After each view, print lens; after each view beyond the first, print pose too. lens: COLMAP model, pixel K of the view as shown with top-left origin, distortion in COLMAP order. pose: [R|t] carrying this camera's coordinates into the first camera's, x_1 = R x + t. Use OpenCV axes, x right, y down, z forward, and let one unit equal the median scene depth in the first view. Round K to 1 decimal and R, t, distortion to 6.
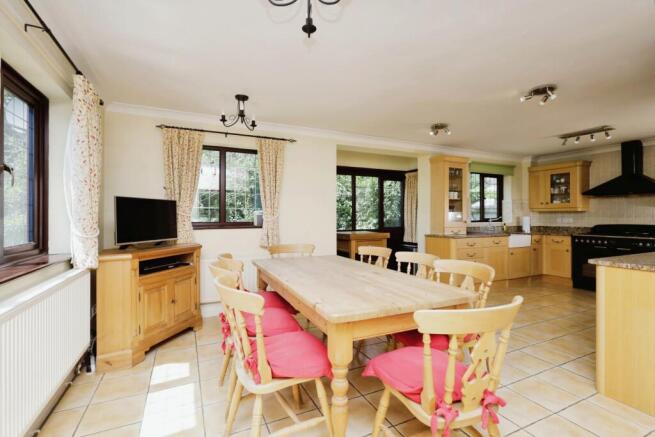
lens RADIAL K [[300.8, 0, 329.1], [0, 300.8, 213.9], [0, 0, 1]] dist [0.001340, 0.000492]
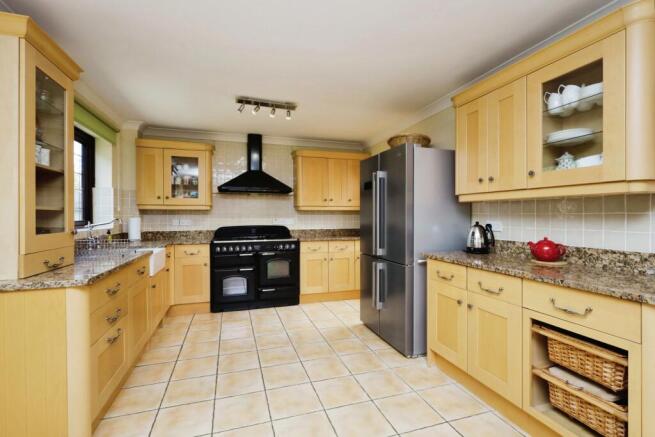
lens RADIAL K [[300.8, 0, 328.0], [0, 300.8, 216.0], [0, 0, 1]] dist [0.001340, 0.000492]
pose [[0.126565, 0.001586, 0.991957, 0.144307], [-0.005156, 0.999986, -0.000941, 0.006460], [-0.991945, -0.004995, 0.126571, 0.791916]]
